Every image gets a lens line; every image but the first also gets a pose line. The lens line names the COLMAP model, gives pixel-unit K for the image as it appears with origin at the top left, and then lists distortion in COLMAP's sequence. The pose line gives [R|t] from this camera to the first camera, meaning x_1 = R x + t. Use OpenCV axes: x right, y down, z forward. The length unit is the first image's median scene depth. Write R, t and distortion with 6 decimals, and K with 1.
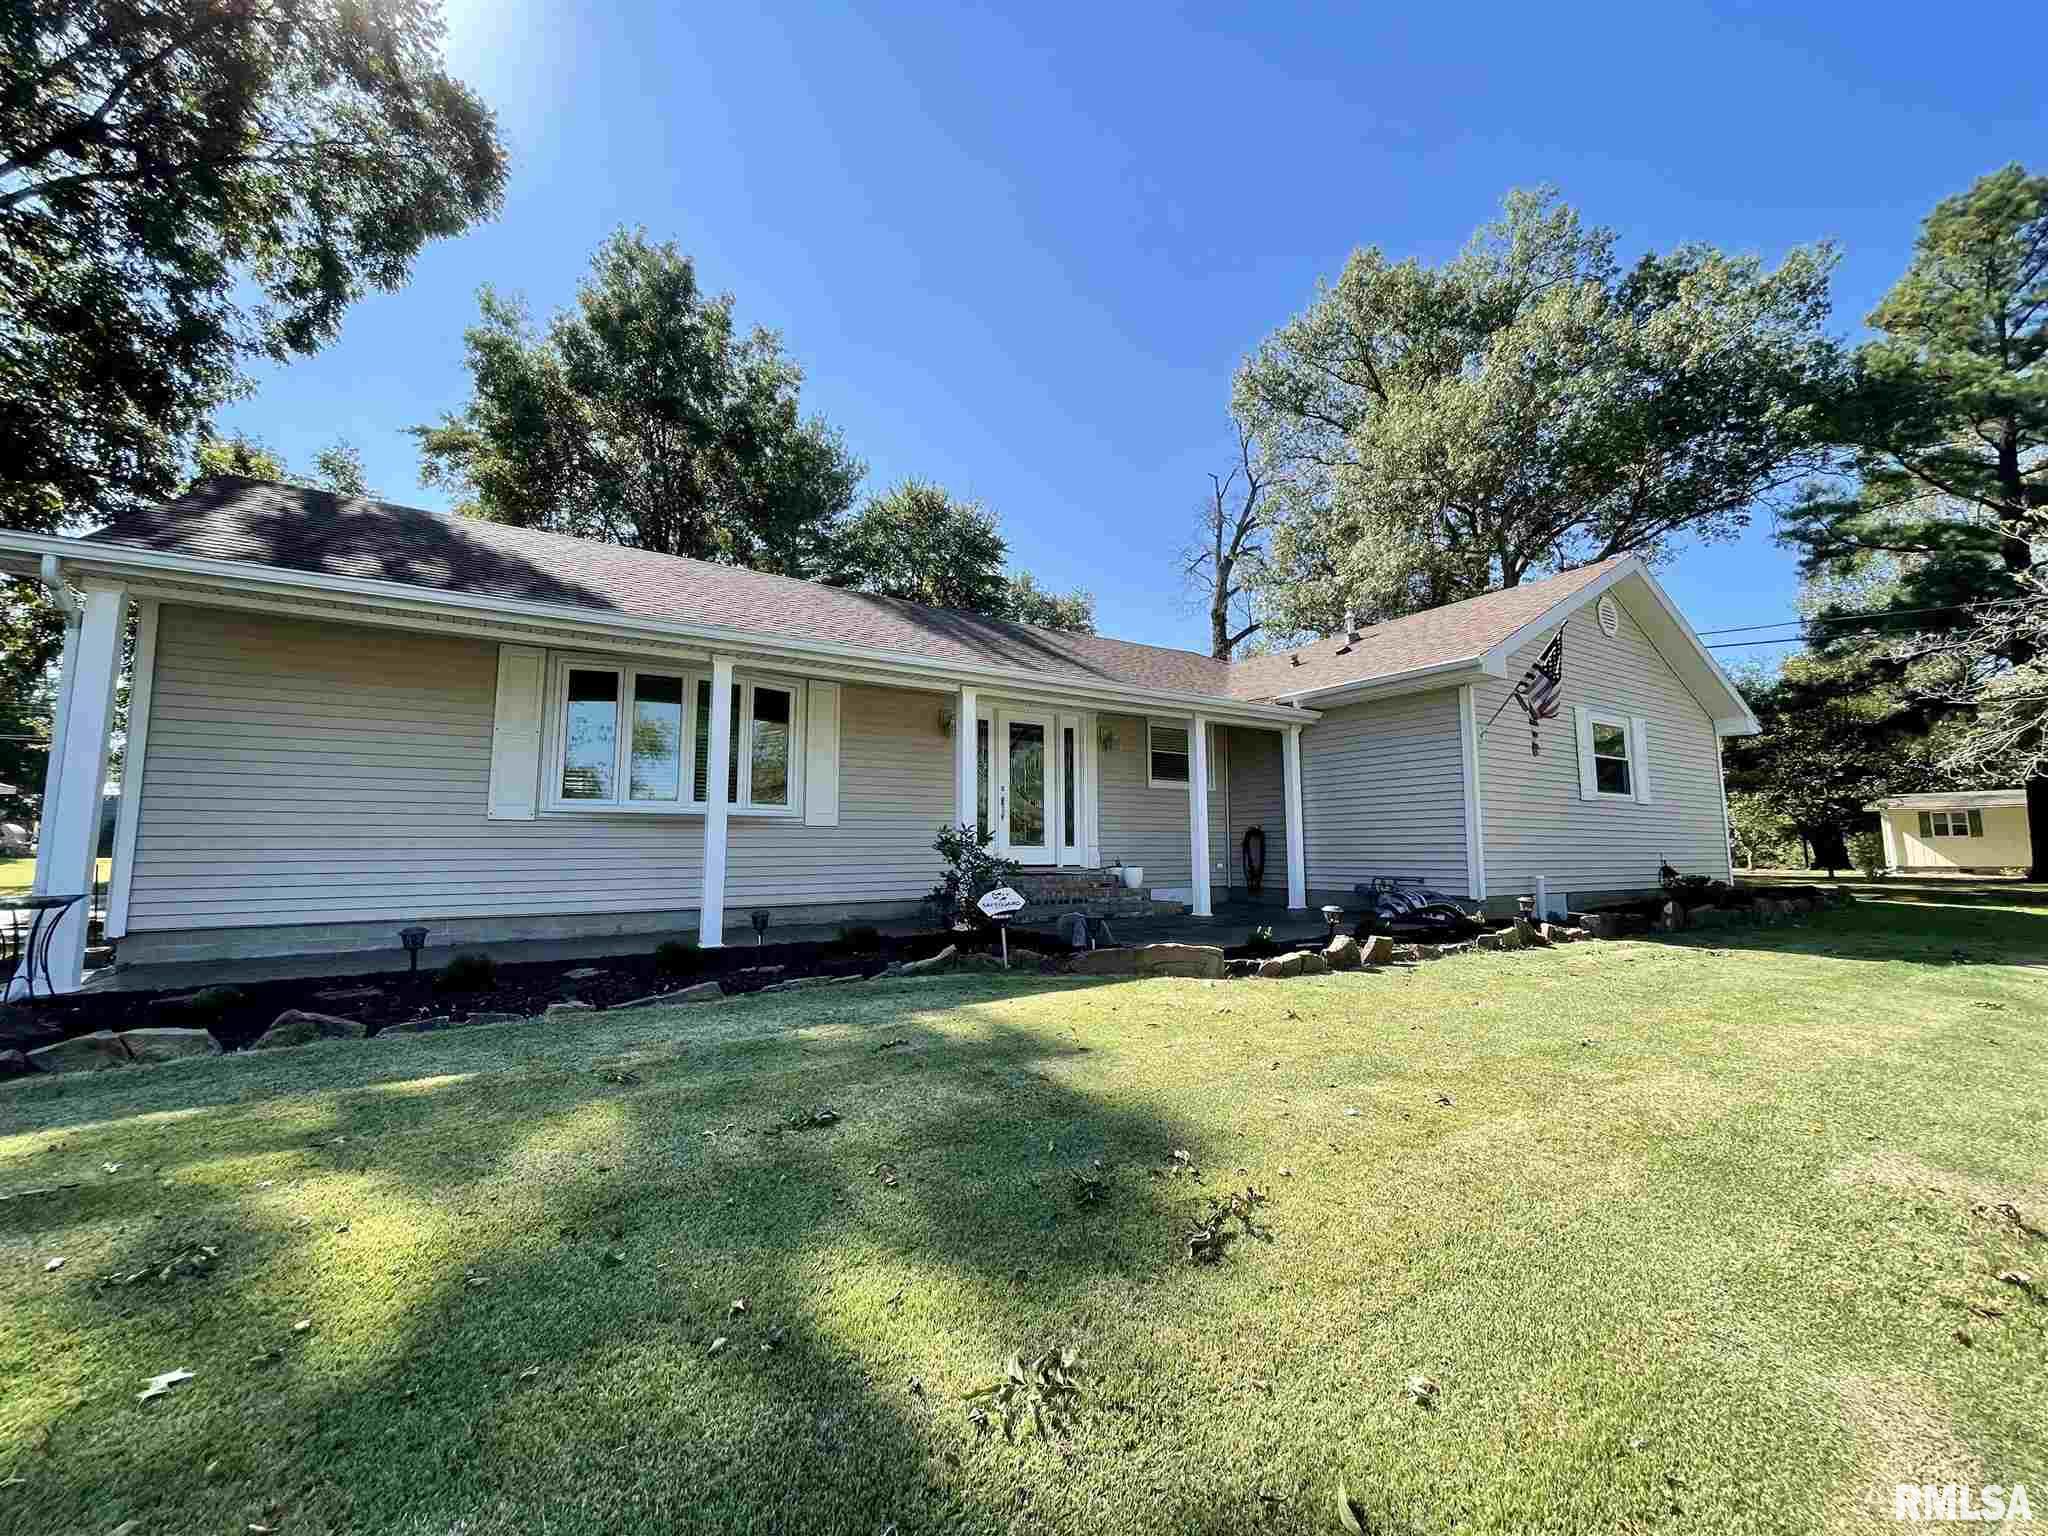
lens RADIAL K [[822.7, 0, 1024.0], [0, 822.7, 768.0], [0, 0, 1]] dist [-0.001942, -0.000436]
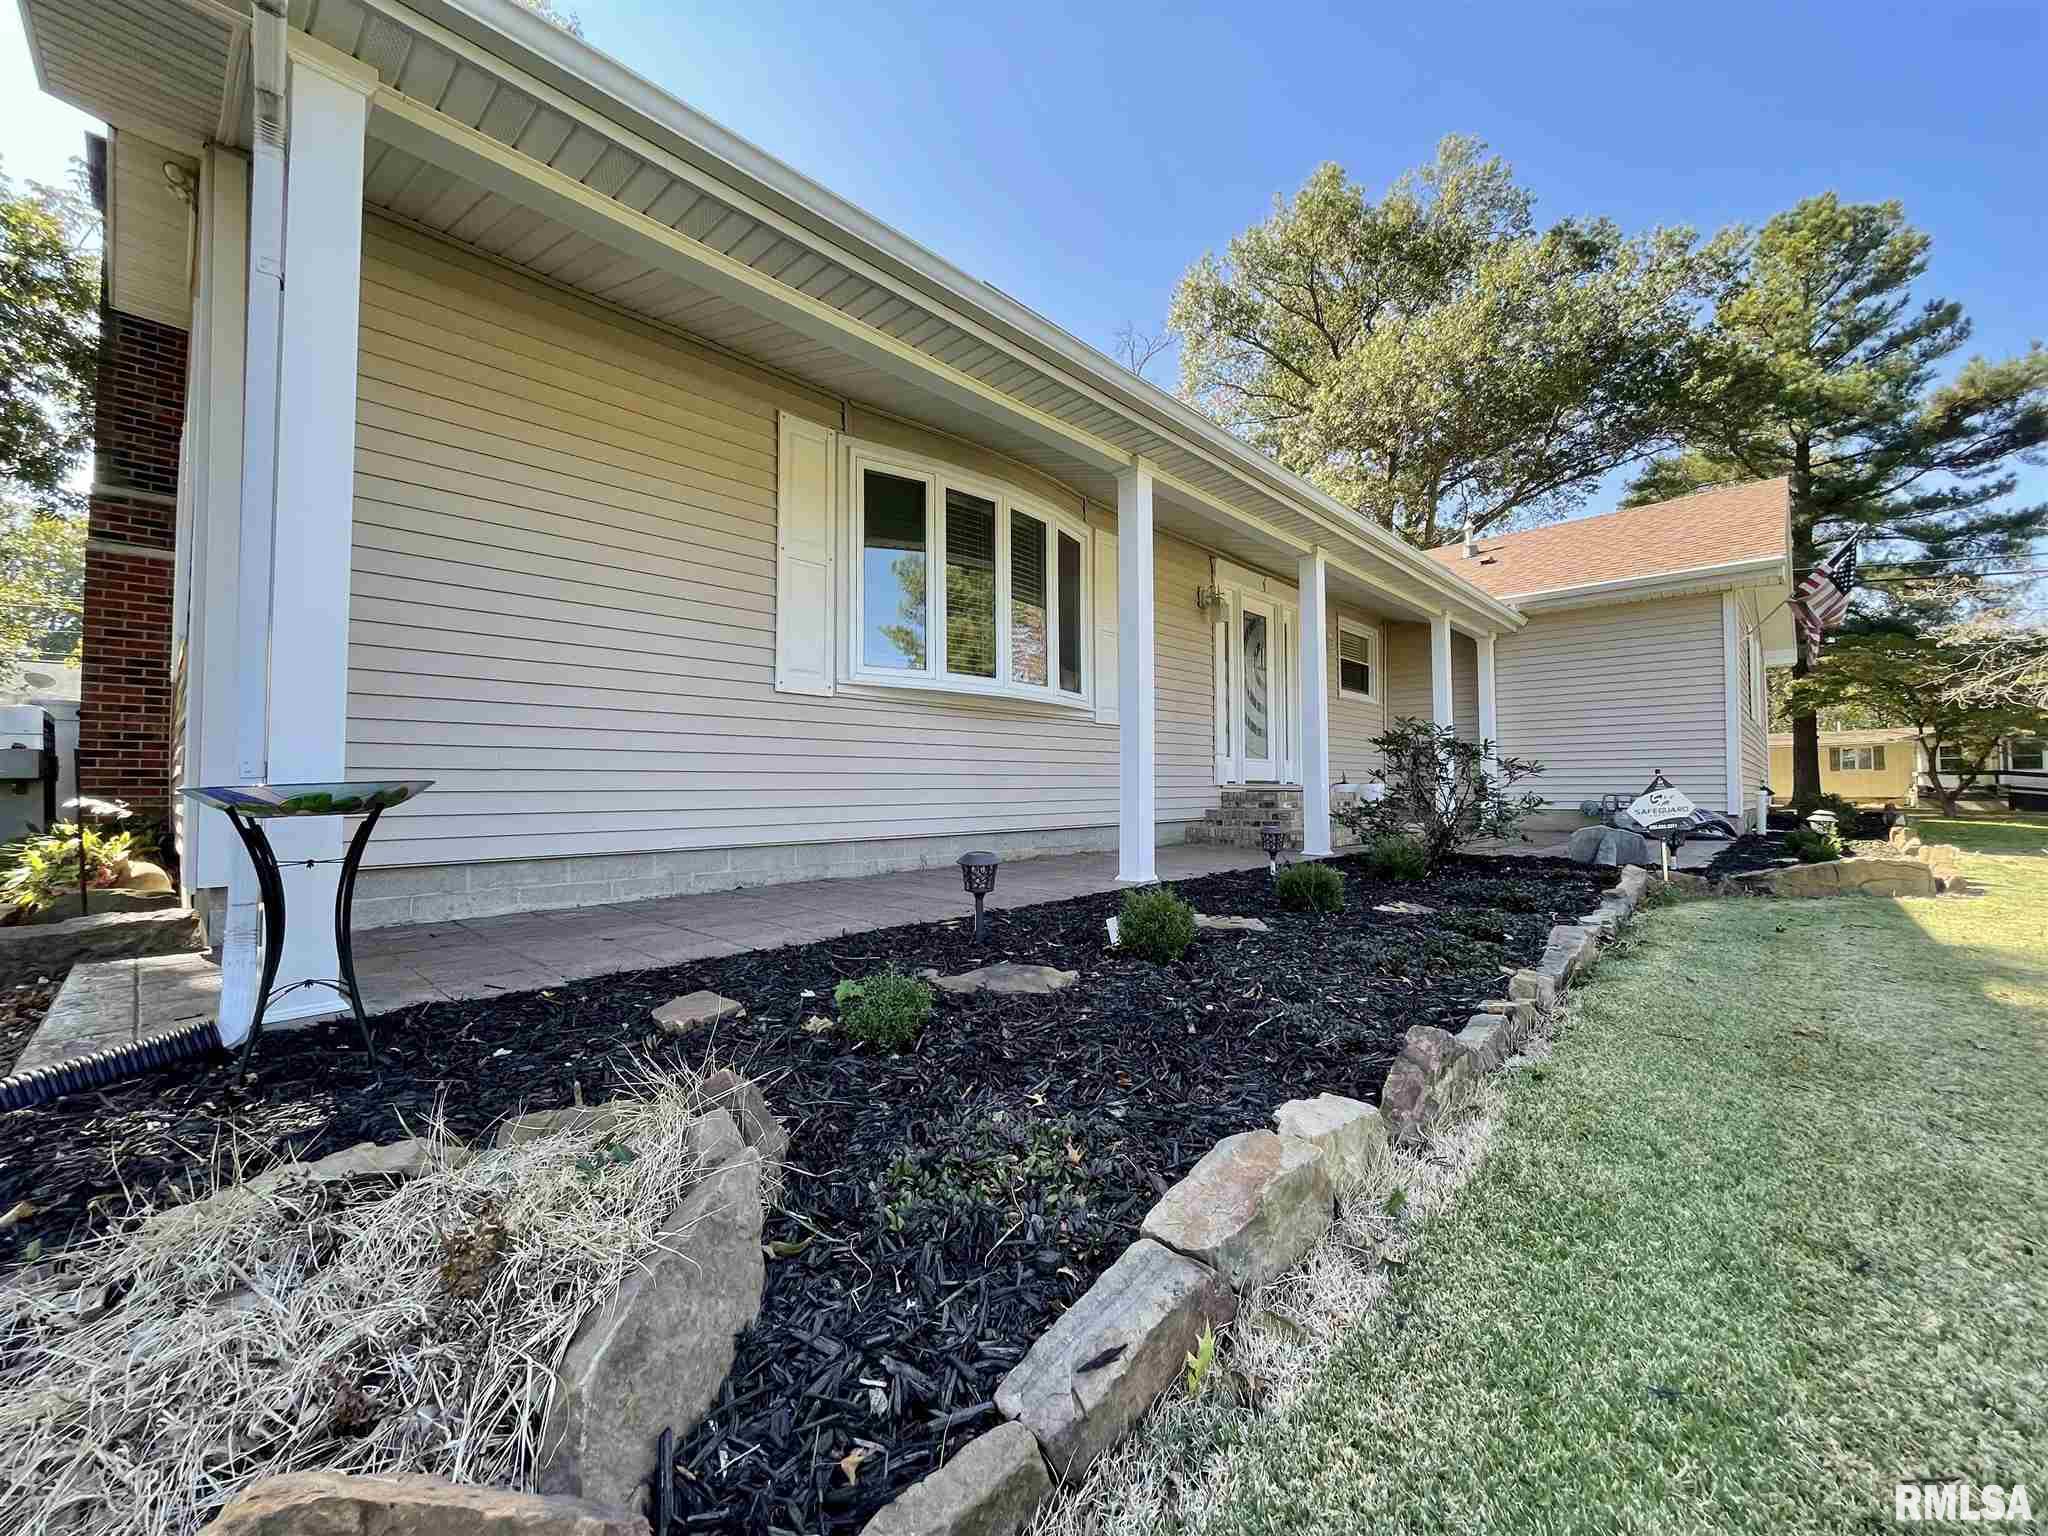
lens RADIAL K [[822.7, 0, 1024.0], [0, 822.7, 768.0], [0, 0, 1]] dist [-0.001942, -0.000436]
pose [[0.969471, 0.005838, 0.245137, -0.195171], [-0.023933, 0.997196, 0.070905, 0.022216], [-0.244035, -0.074607, 0.966892, 0.106863]]
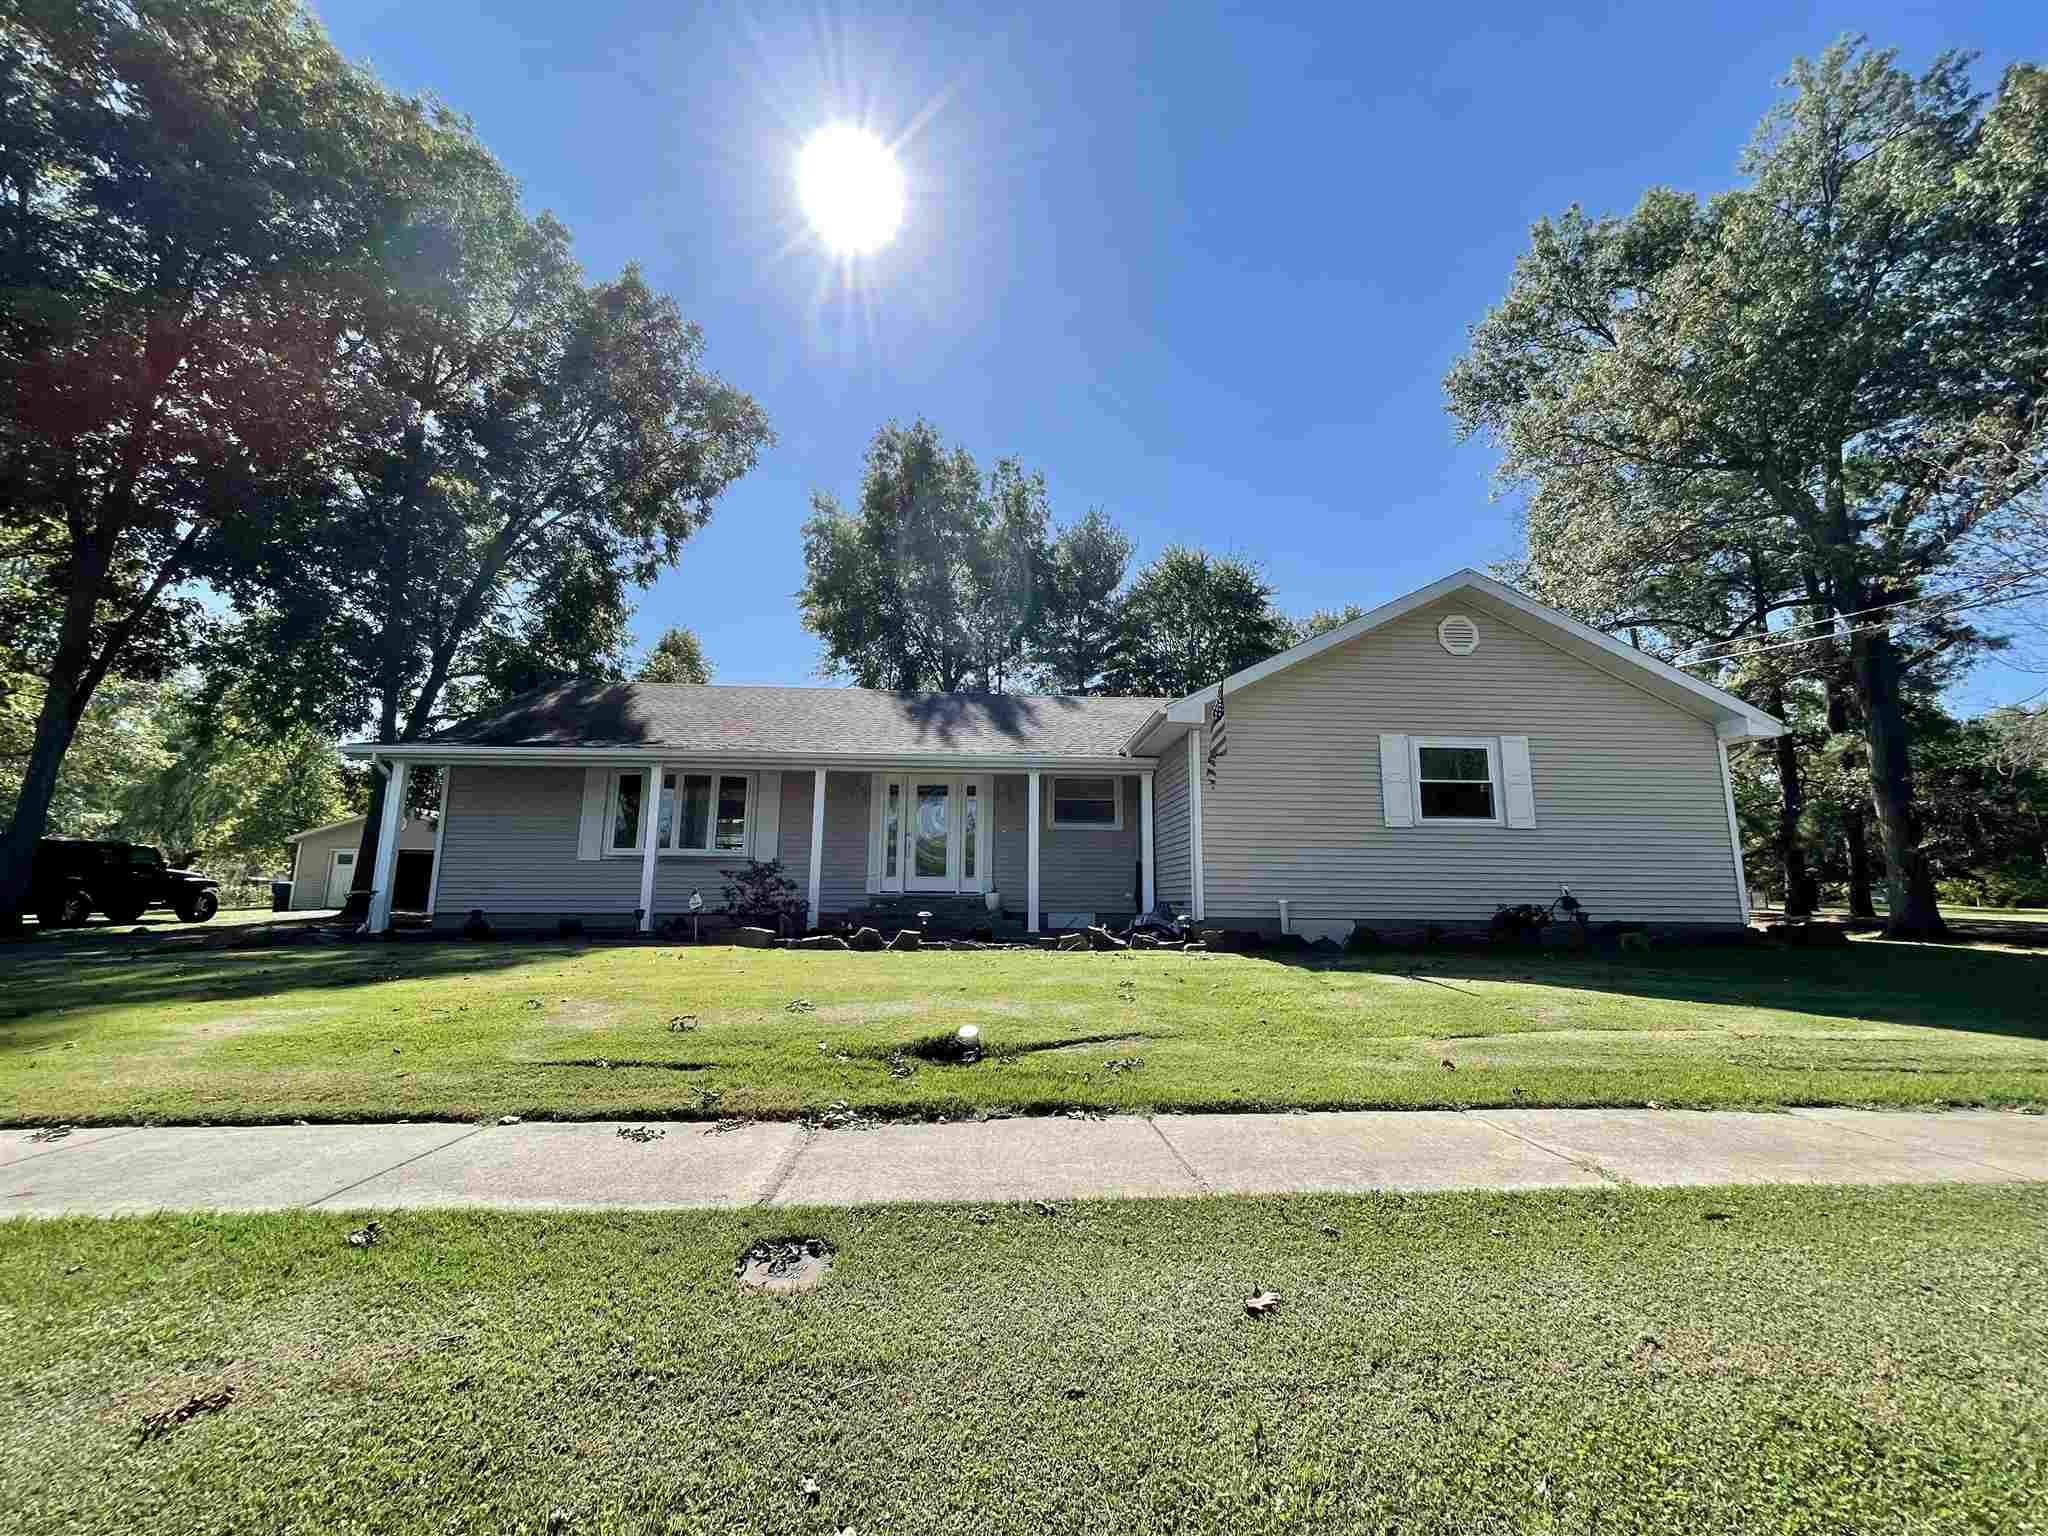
lens RADIAL K [[822.7, 0, 1024.0], [0, 822.7, 768.0], [0, 0, 1]] dist [-0.001942, -0.000436]
pose [[0.872126, -0.072142, -0.483933, 0.359355], [0.042791, 0.996527, -0.071440, 0.009262], [0.487406, 0.041596, 0.872184, -0.044108]]
